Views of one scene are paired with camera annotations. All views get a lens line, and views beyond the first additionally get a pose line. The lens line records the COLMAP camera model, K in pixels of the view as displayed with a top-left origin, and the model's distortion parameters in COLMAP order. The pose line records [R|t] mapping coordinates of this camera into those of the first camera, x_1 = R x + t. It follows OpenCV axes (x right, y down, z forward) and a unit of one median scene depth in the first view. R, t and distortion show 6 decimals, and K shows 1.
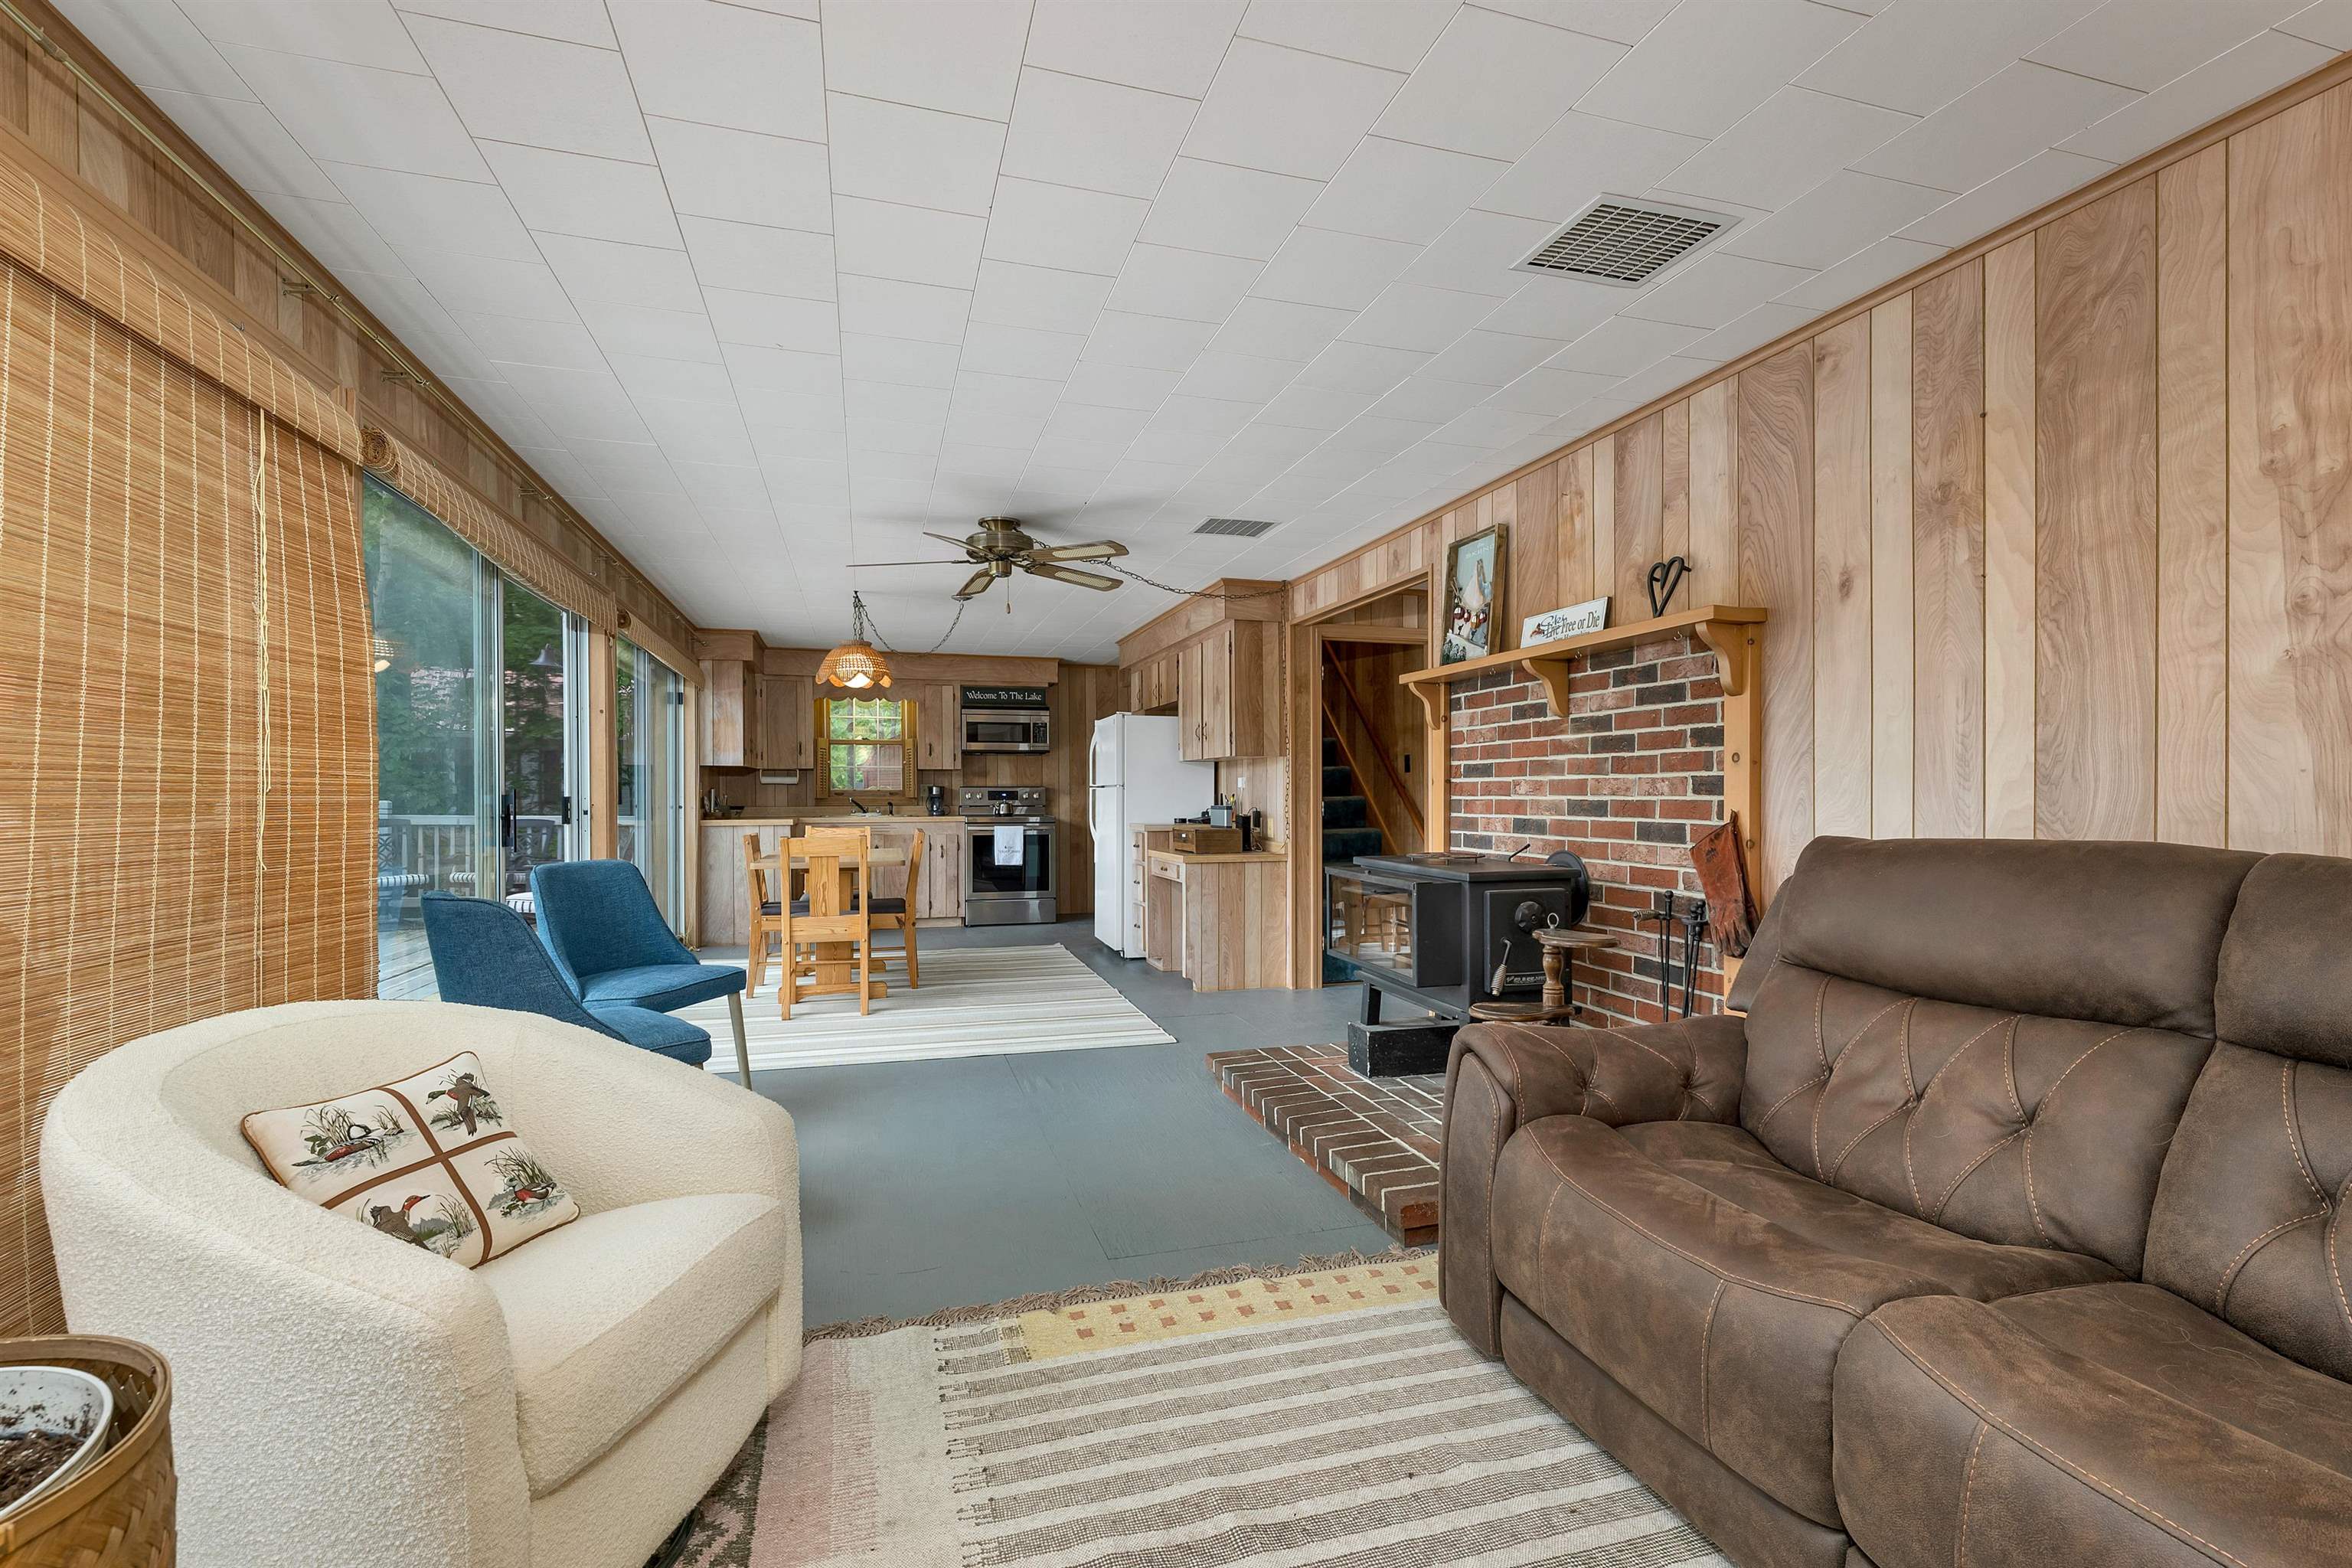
lens RADIAL K [[1019.1, 0, 1170.2], [0, 1019.1, 802.3], [0, 0, 1]] dist [-0.003399, -0.000198]
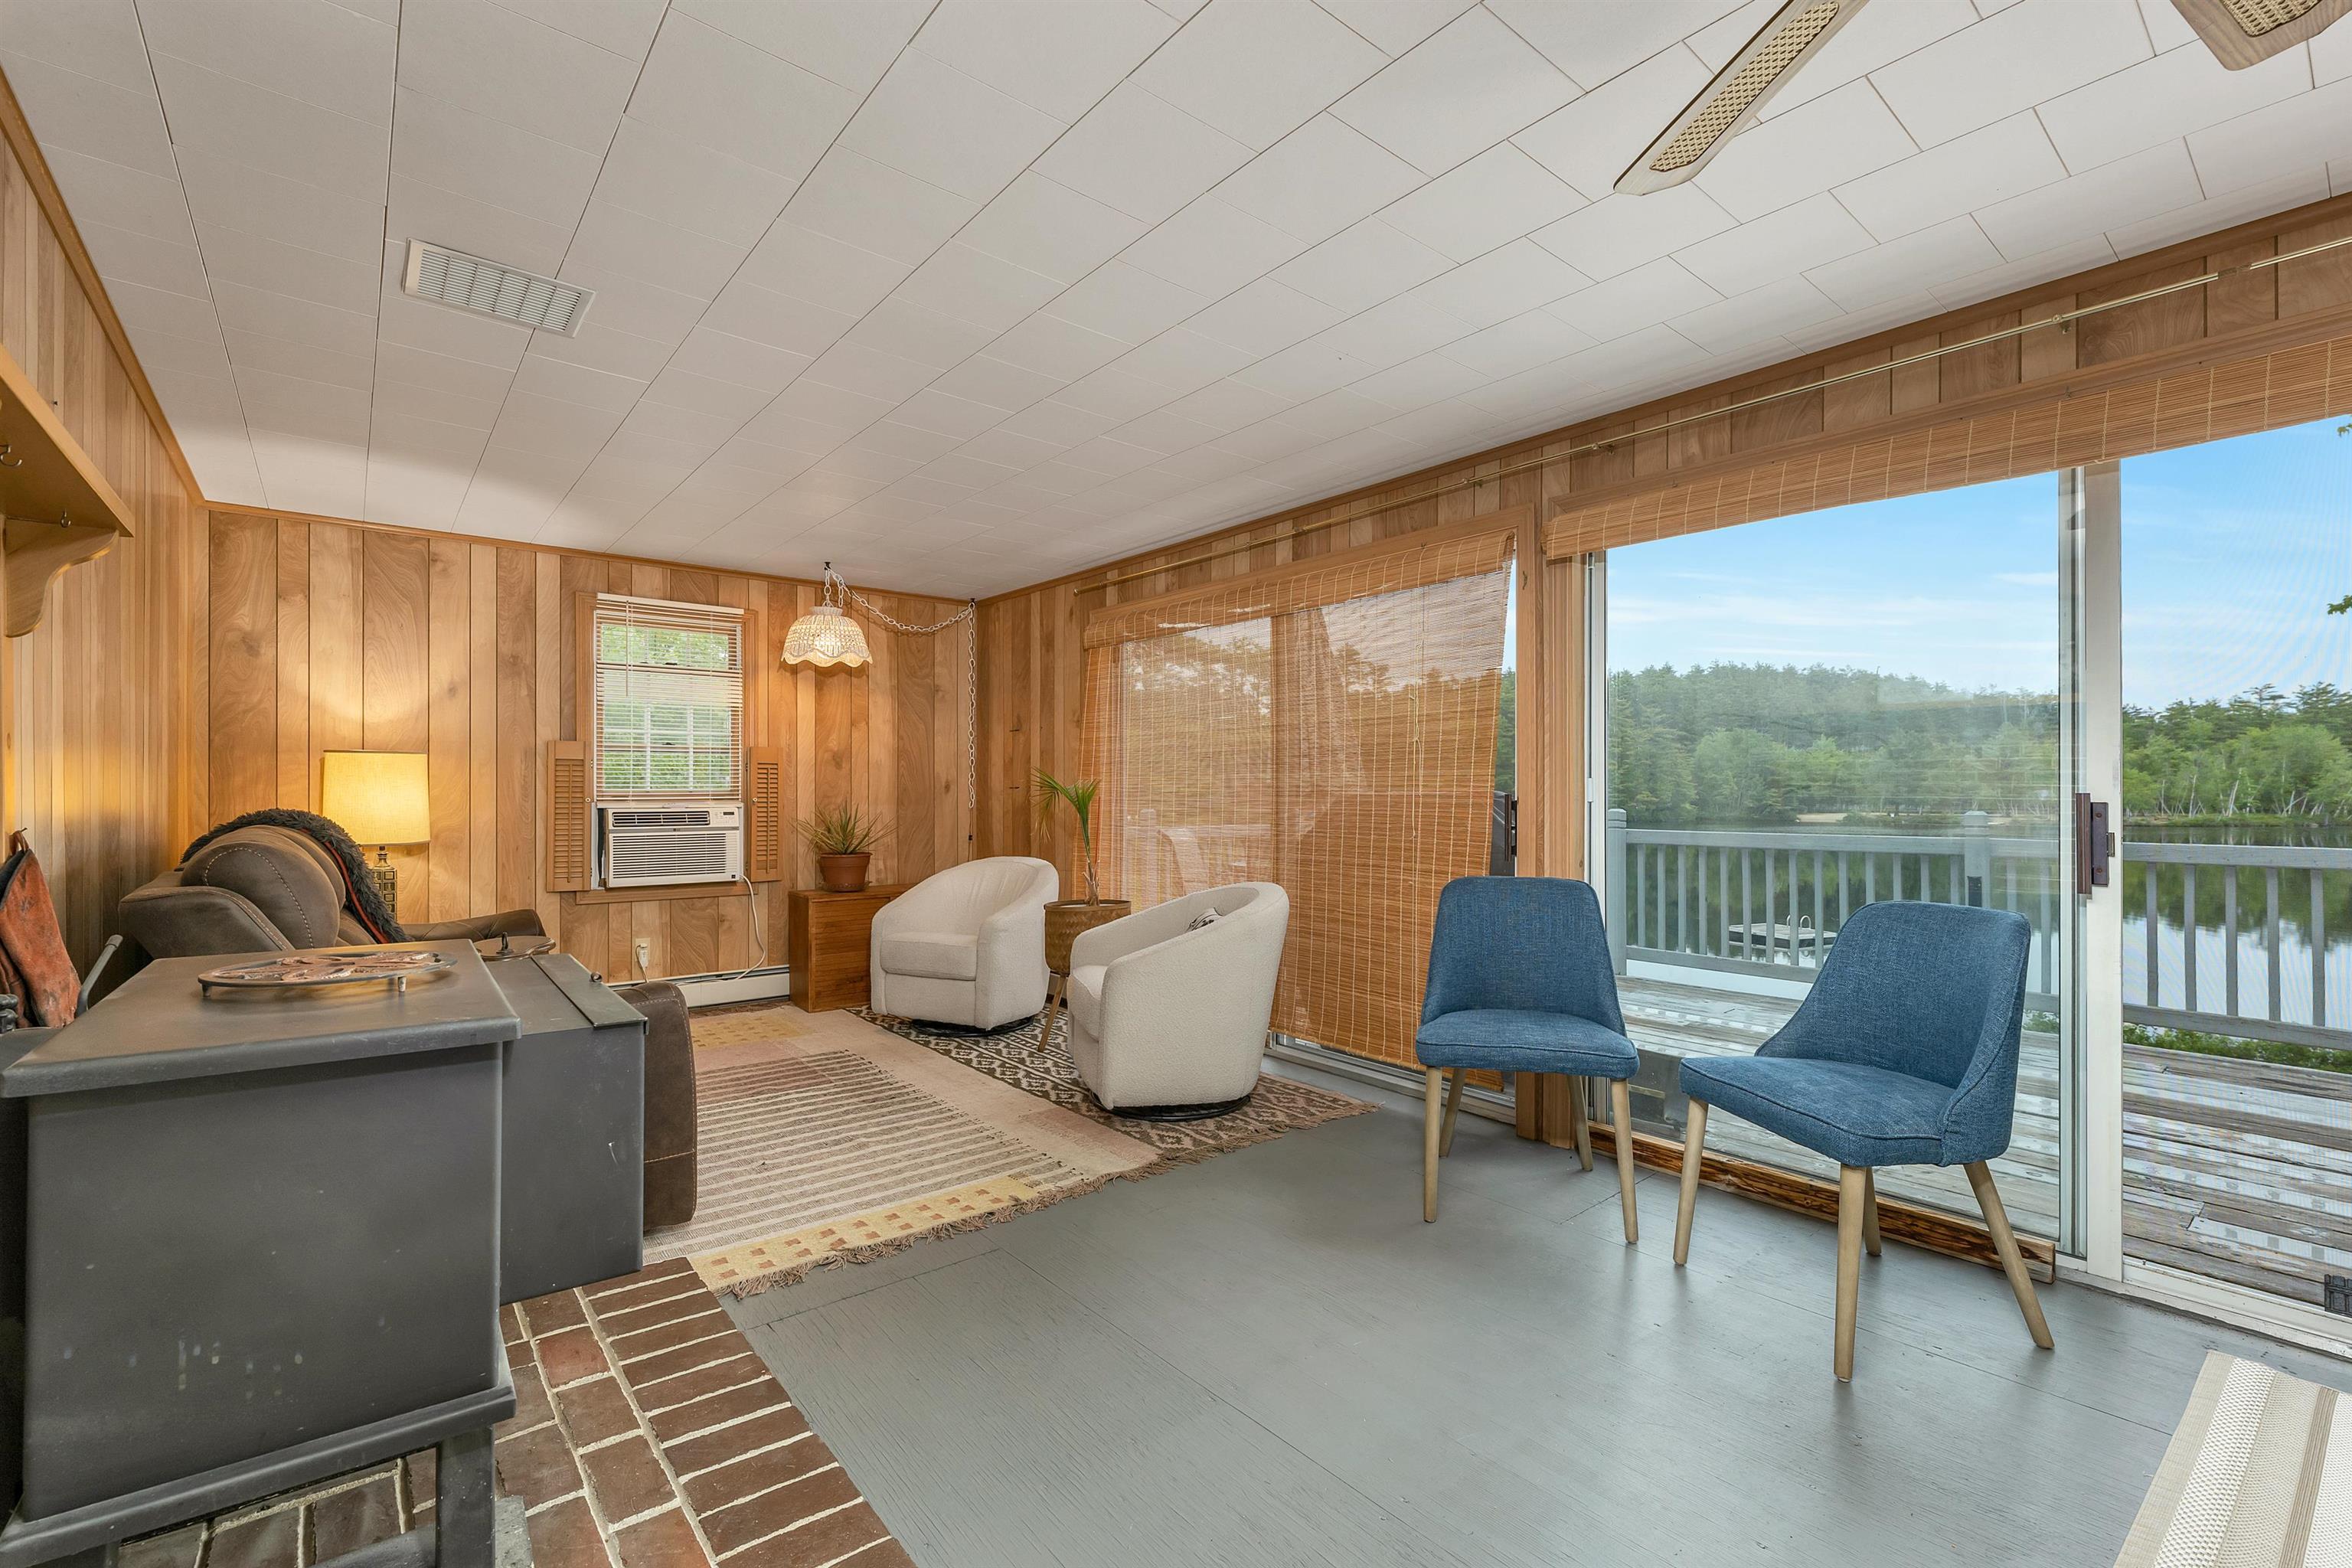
lens RADIAL K [[1019.1, 0, 1171.2], [0, 1019.1, 797.5], [0, 0, 1]] dist [-0.003399, -0.000198]
pose [[-0.922539, -0.001293, -0.385903, 0.414208], [-0.001623, 0.999999, 0.000530, -0.016142], [0.385902, 0.001115, -0.922539, 4.636021]]
